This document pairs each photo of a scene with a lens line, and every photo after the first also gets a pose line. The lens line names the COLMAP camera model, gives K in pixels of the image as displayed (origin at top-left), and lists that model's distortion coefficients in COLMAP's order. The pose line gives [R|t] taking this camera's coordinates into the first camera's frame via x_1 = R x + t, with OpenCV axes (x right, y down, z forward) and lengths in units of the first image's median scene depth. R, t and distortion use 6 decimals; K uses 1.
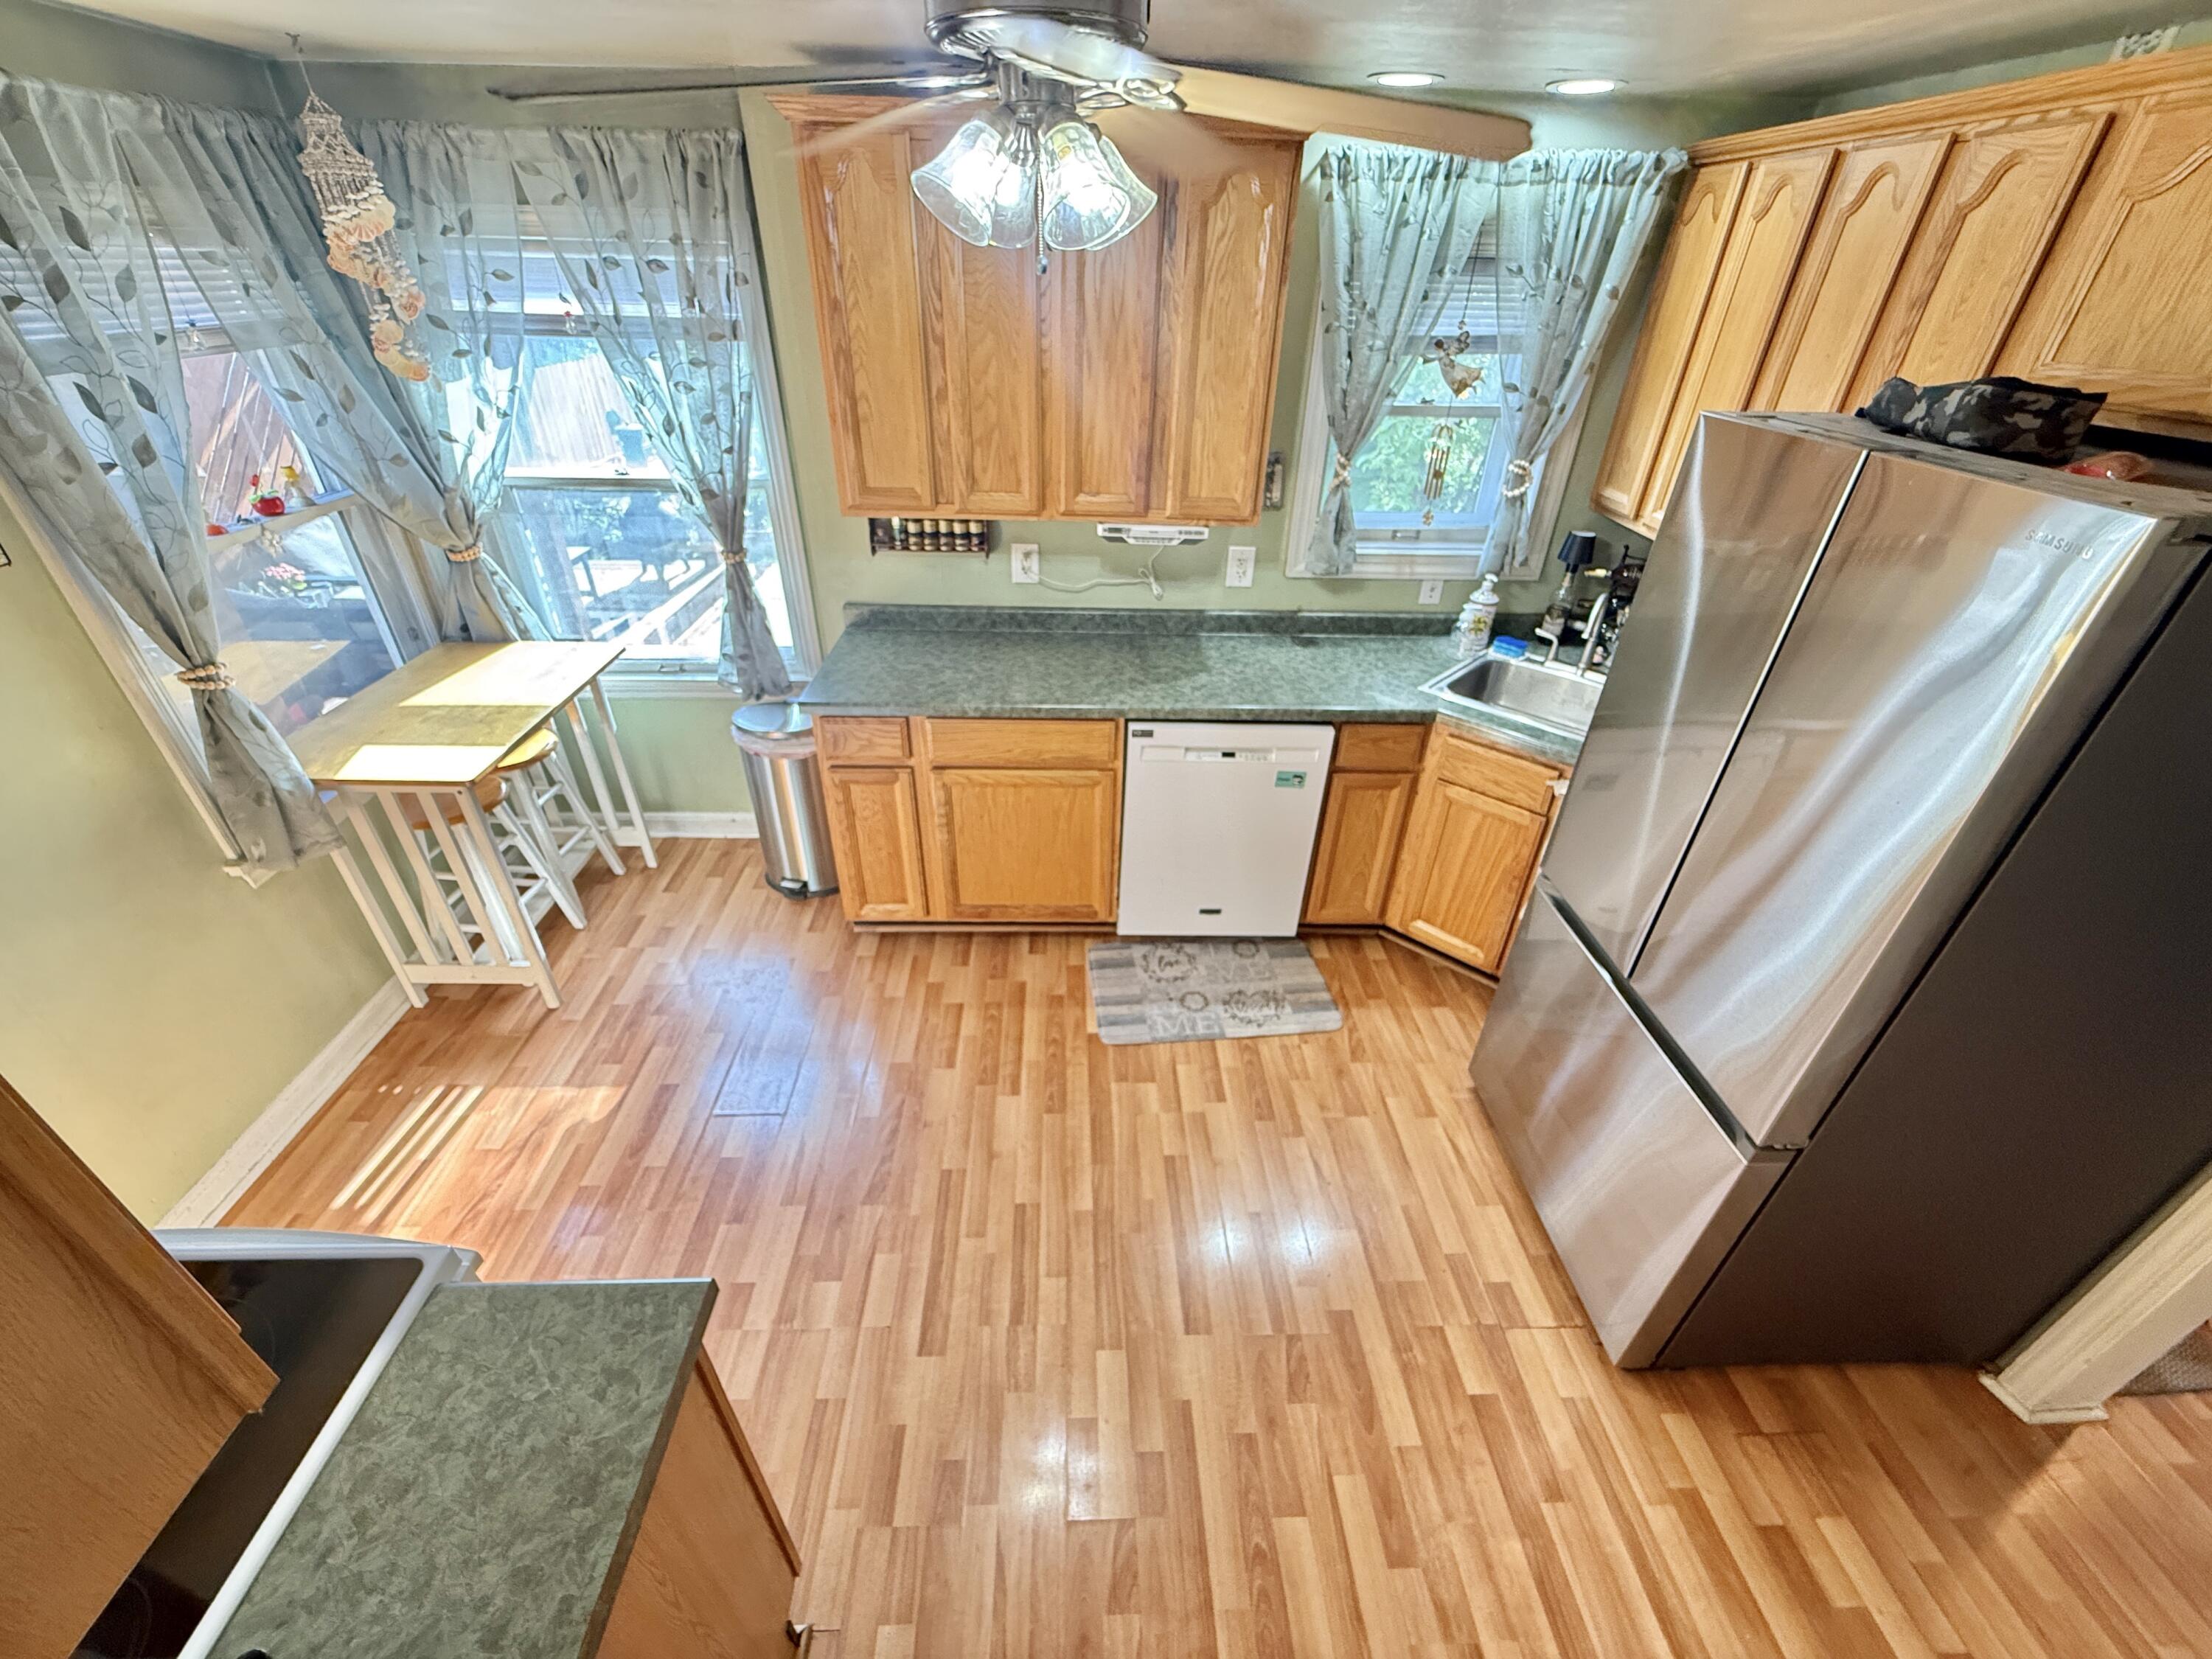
lens RADIAL K [[887.4, 0, 1094.5], [0, 887.4, 821.4], [0, 0, 1]] dist [0.001947, -0.000184]
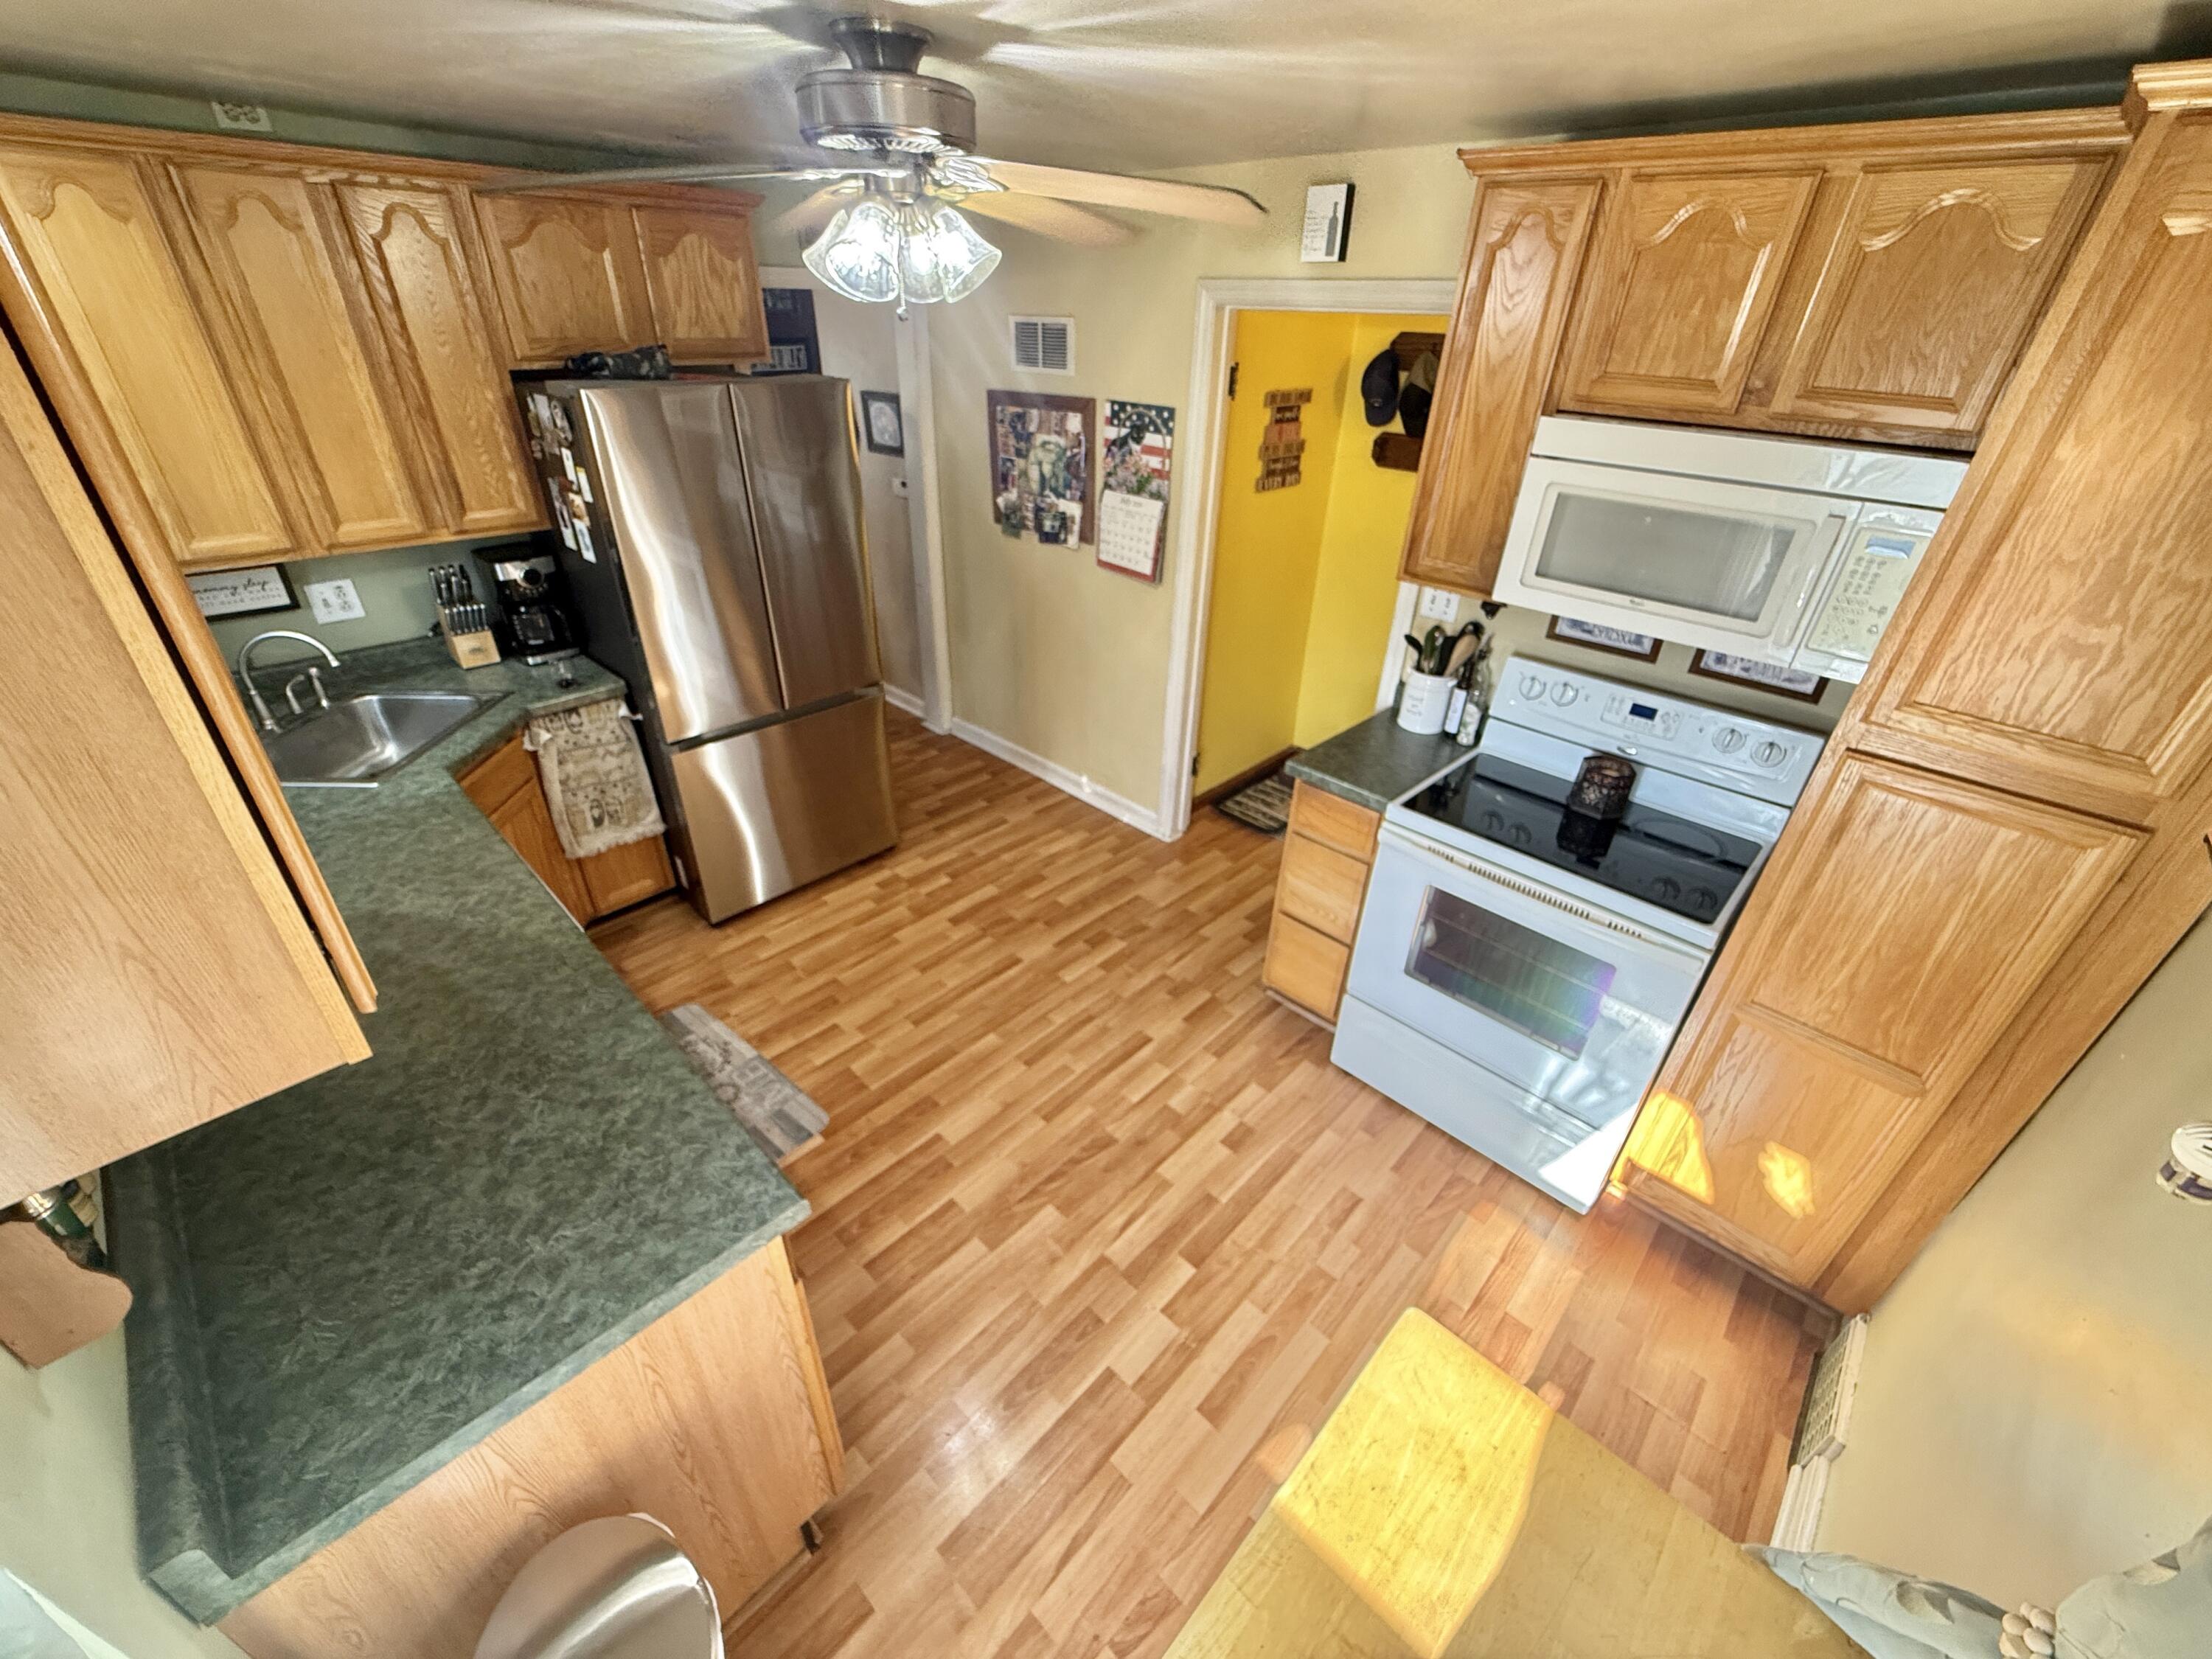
lens RADIAL K [[887.4, 0, 1098.3], [0, 887.4, 835.6], [0, 0, 1]] dist [0.001947, -0.000184]
pose [[-0.700850, -0.392880, 0.595361, -0.769978], [0.350618, 0.537115, 0.767186, -0.652520], [-0.621190, 0.746426, -0.238687, 1.009778]]
